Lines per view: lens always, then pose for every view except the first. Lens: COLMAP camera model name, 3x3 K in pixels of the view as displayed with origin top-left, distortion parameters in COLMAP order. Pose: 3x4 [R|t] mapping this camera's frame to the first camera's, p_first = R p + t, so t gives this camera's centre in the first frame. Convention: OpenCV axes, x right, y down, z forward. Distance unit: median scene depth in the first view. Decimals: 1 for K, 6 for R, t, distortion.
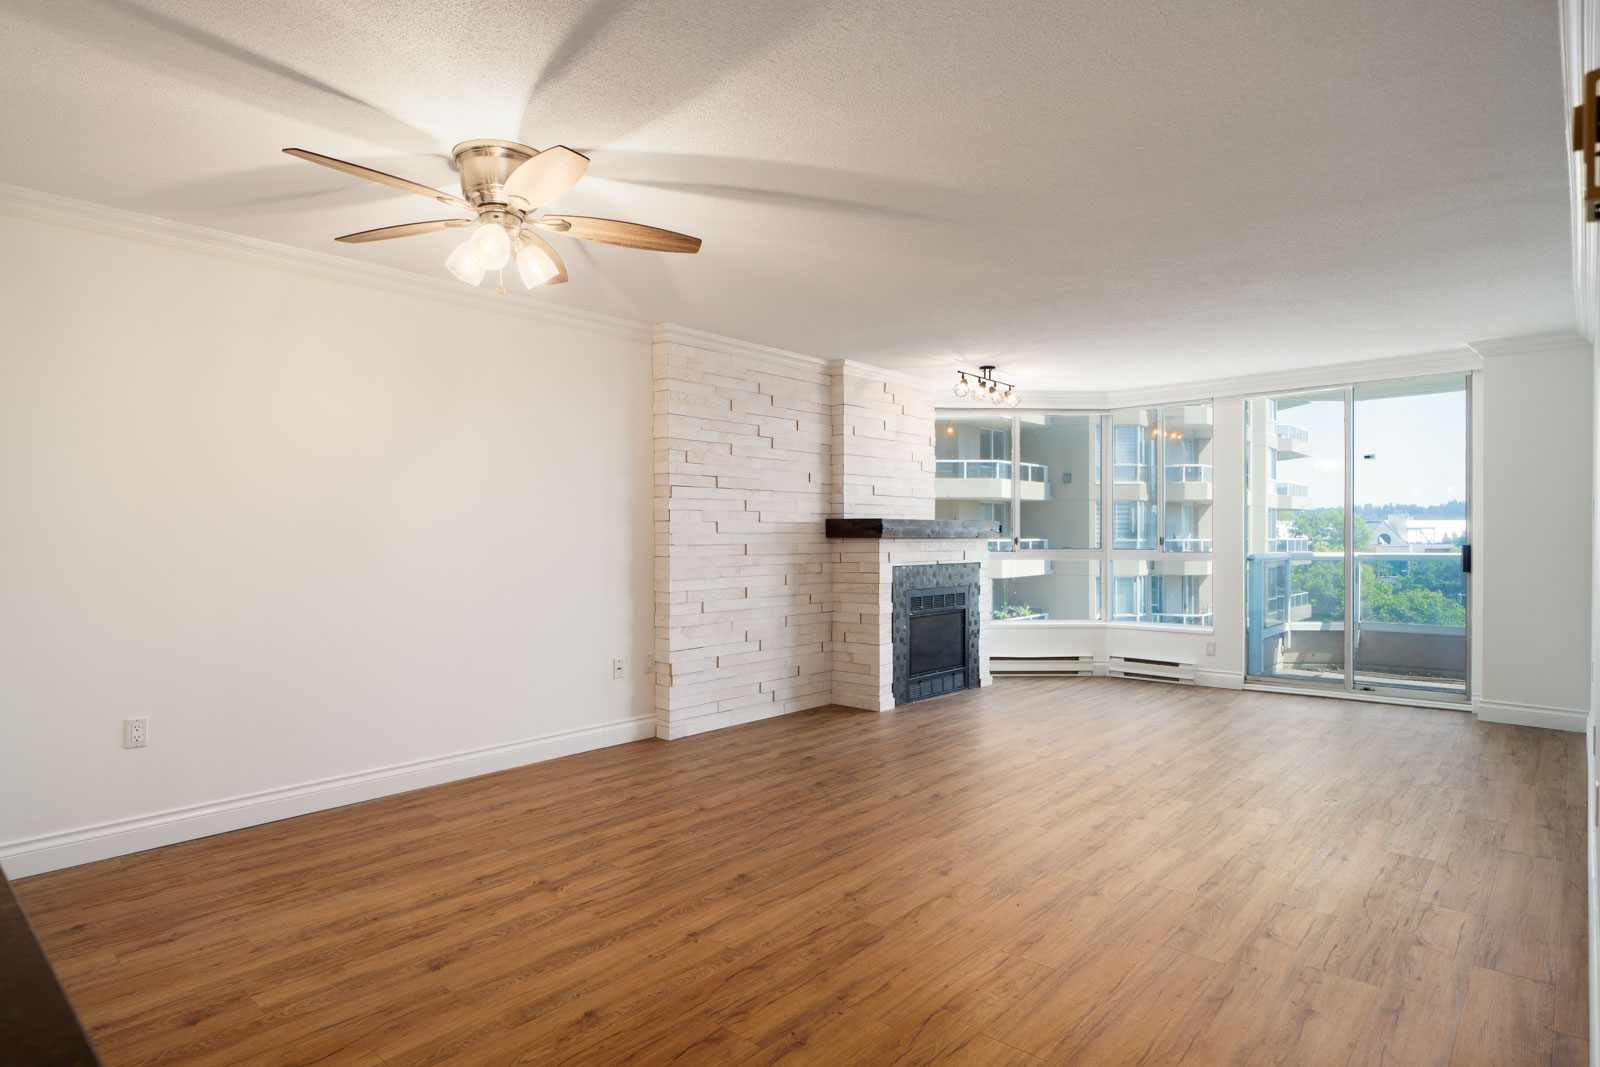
lens RADIAL K [[882.9, 0, 791.0], [0, 882.9, 544.3], [0, 0, 1]] dist [-0.000064, 0.003644]
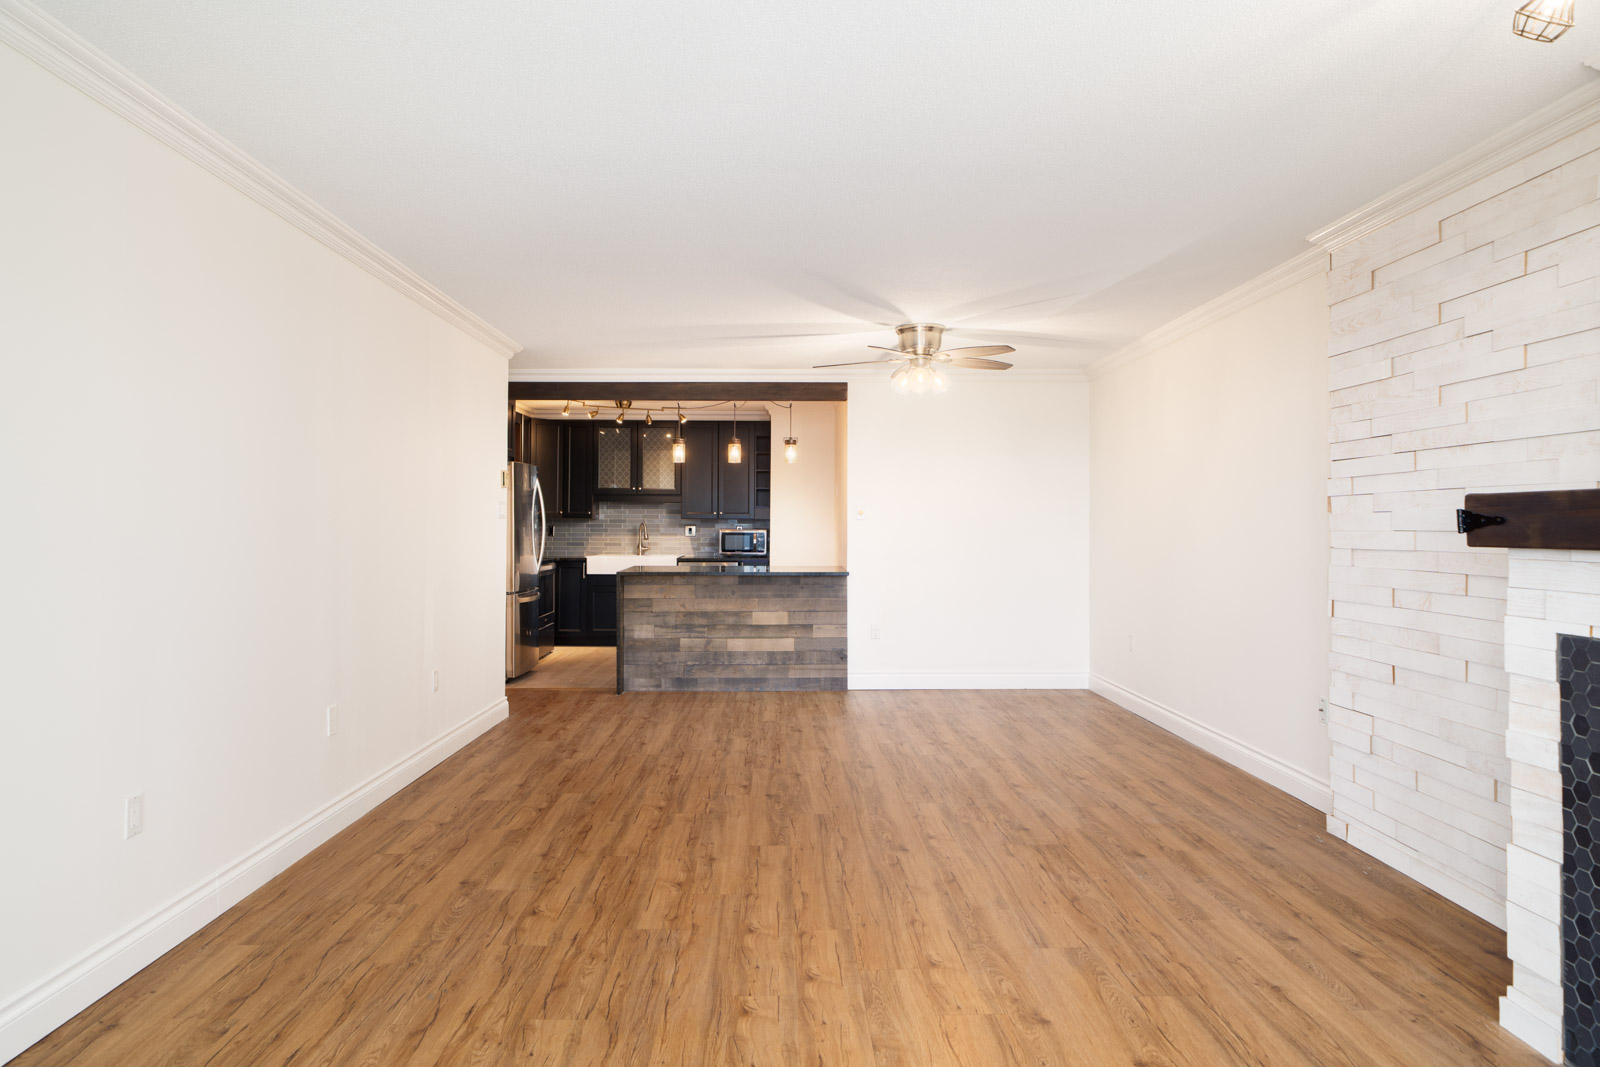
lens RADIAL K [[944.3, 0, 791.3], [0, 944.3, 528.6], [0, 0, 1]] dist [0.002551, 0.003202]
pose [[-0.732964, 0.003415, -0.680259, 0.577837], [-0.007177, 0.999893, 0.012753, -0.017838], [0.680230, 0.014230, -0.732861, 1.078863]]
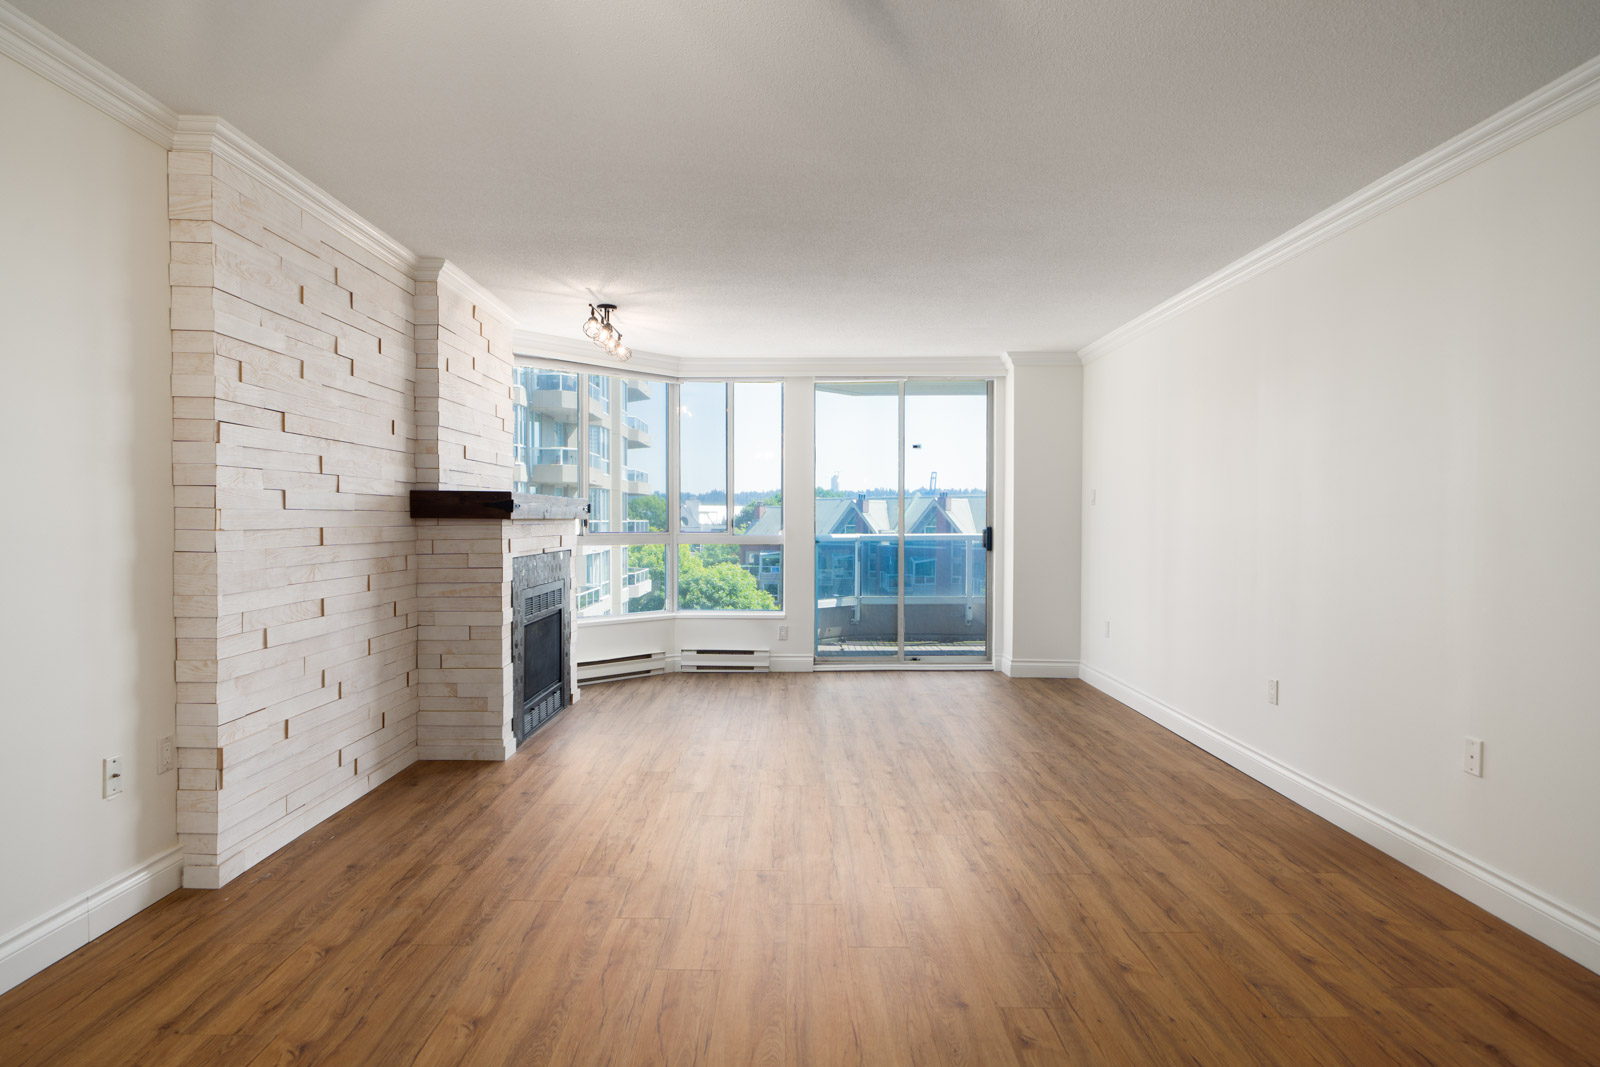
lens RADIAL K [[882.9, 0, 792.7], [0, 882.9, 540.2], [0, 0, 1]] dist [-0.000064, 0.003644]
pose [[0.740884, -0.010676, 0.671549, -0.206089], [-0.000750, 0.999860, 0.016723, -0.002176], [-0.671633, -0.012893, 0.740772, 0.308662]]
